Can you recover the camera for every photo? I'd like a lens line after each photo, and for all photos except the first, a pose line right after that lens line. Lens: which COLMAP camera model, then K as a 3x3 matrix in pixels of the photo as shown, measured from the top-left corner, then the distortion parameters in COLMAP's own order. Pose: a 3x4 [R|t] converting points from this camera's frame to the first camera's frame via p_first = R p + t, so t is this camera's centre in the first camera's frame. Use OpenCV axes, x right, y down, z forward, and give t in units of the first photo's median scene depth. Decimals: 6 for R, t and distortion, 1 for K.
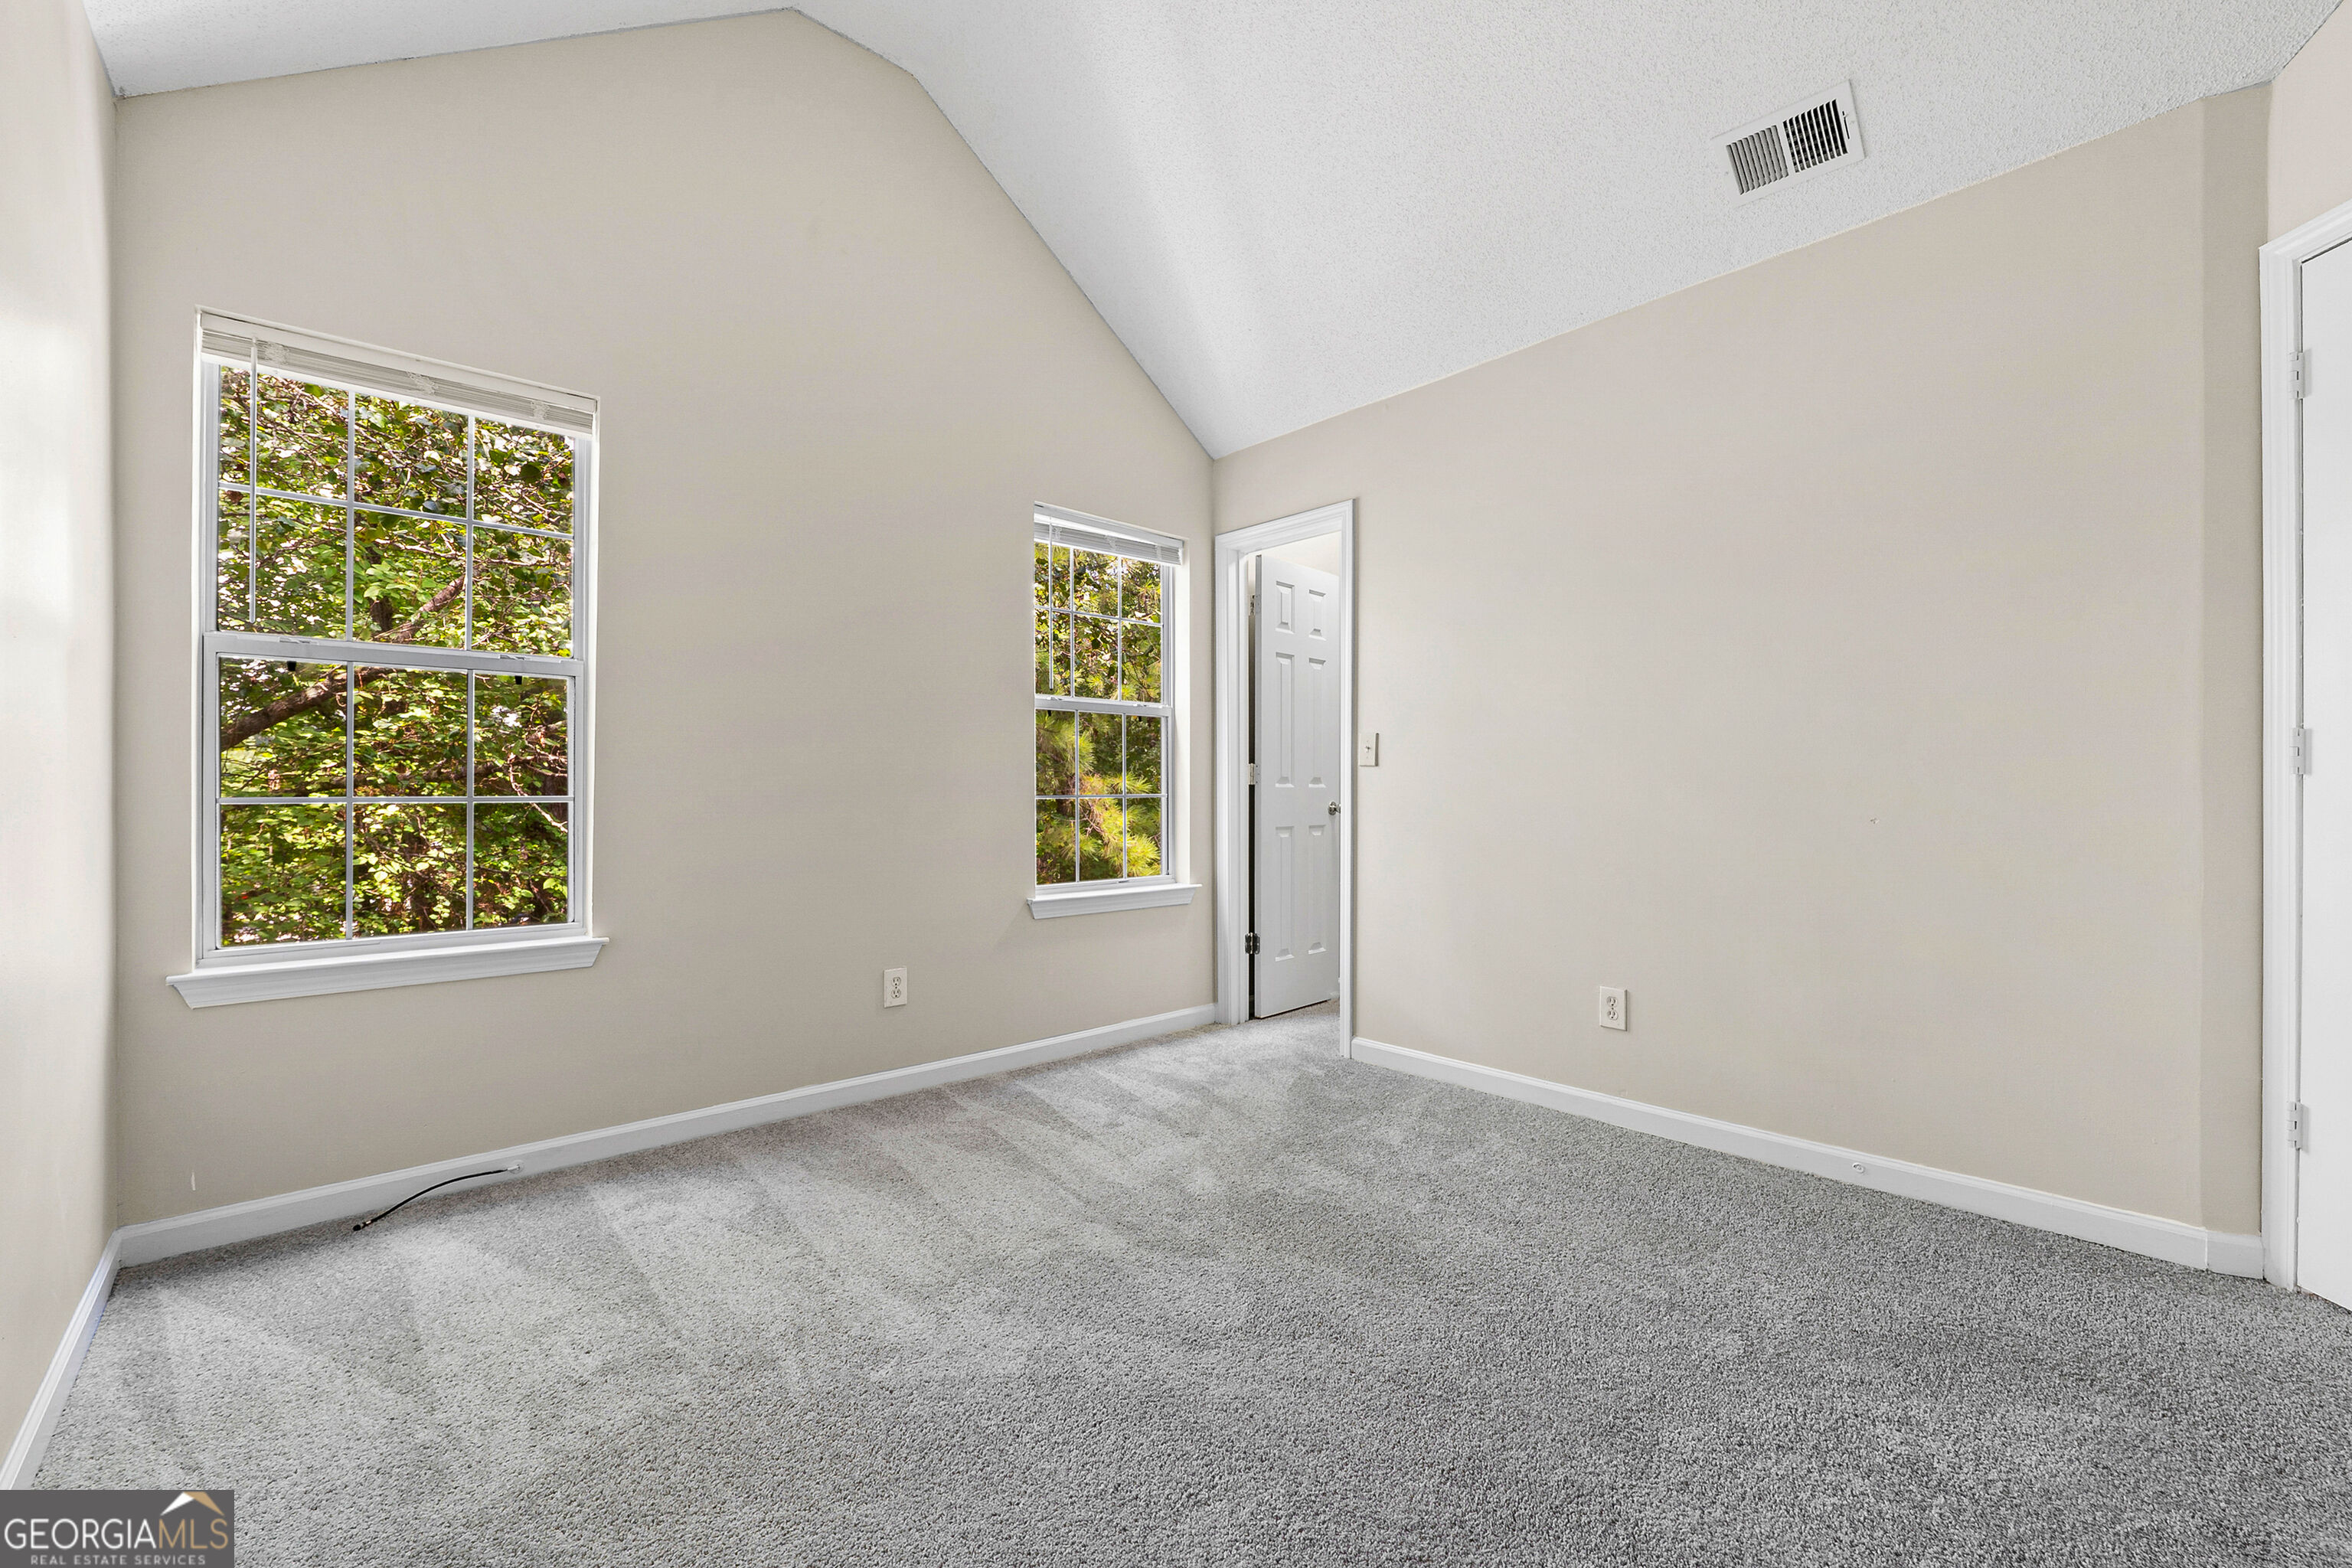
lens RADIAL K [[958.5, 0, 1171.0], [0, 958.5, 792.6], [0, 0, 1]] dist [-0.011901, 0.000101]
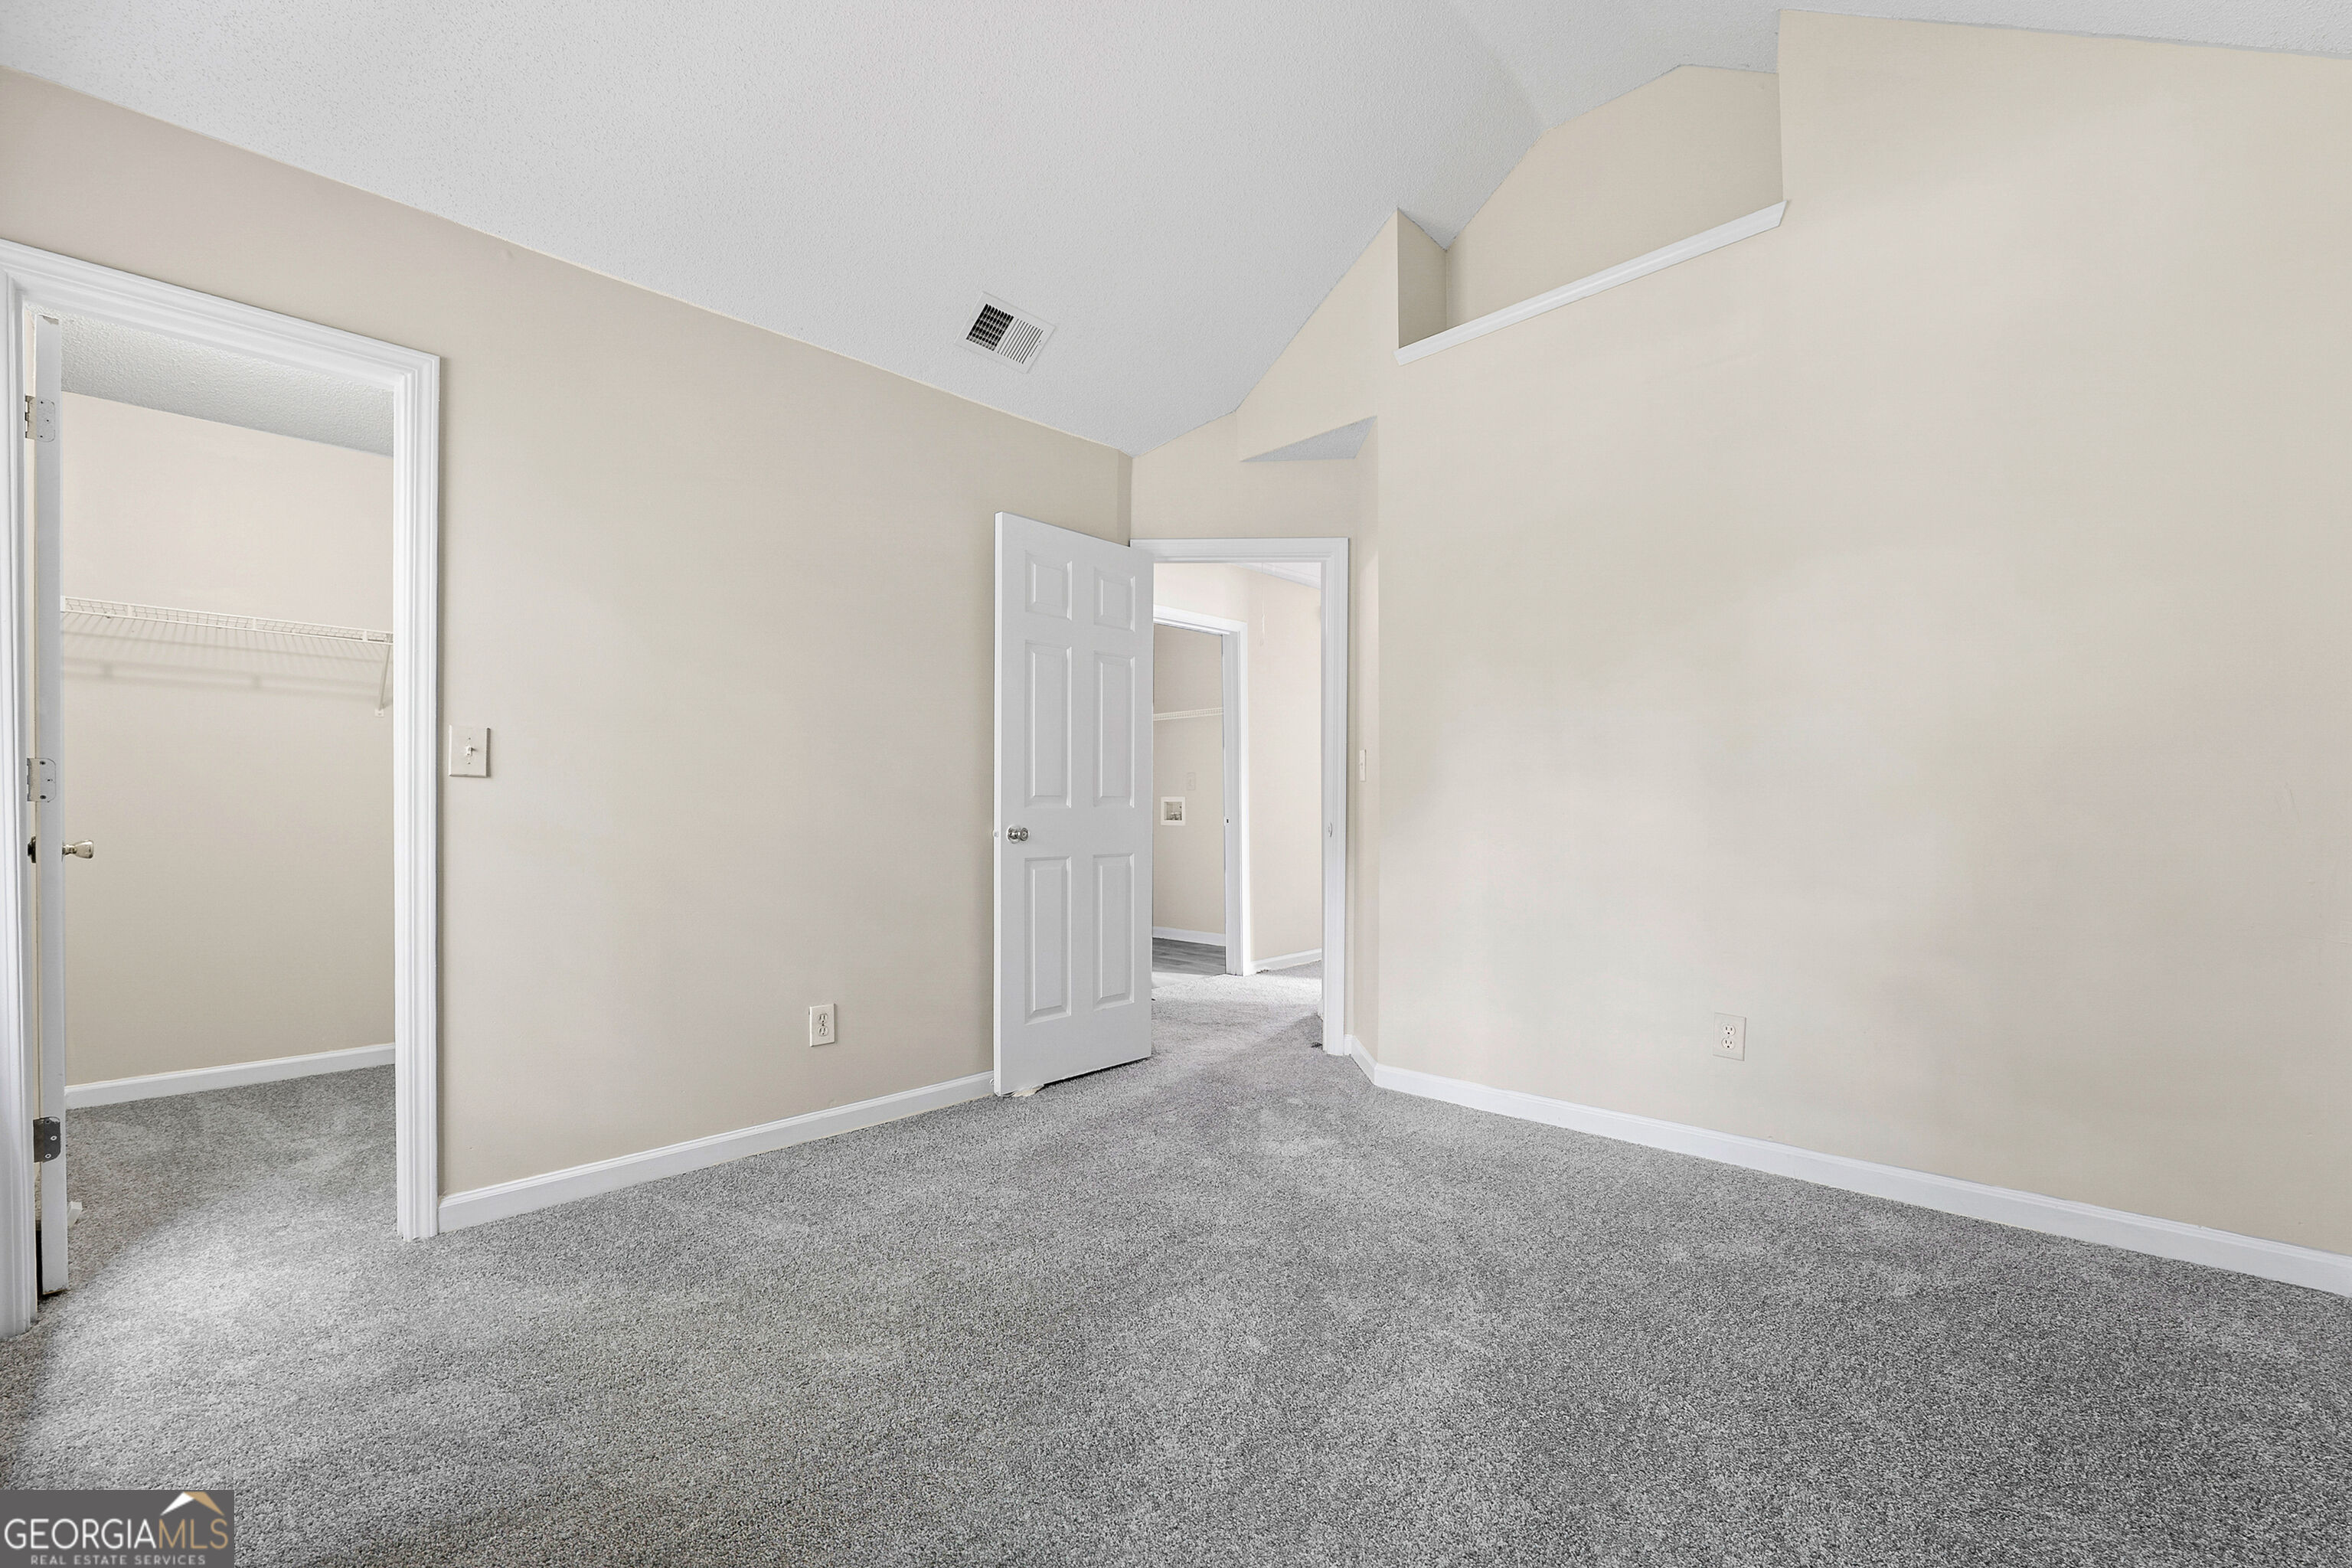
lens RADIAL K [[958.5, 0, 1171.0], [0, 958.5, 792.6], [0, 0, 1]] dist [-0.011901, 0.000101]
pose [[-0.069247, 0.025172, 0.997282, -0.552917], [0.000008, 0.999682, -0.025232, 0.000158], [-0.997600, -0.001739, -0.069225, 0.636375]]
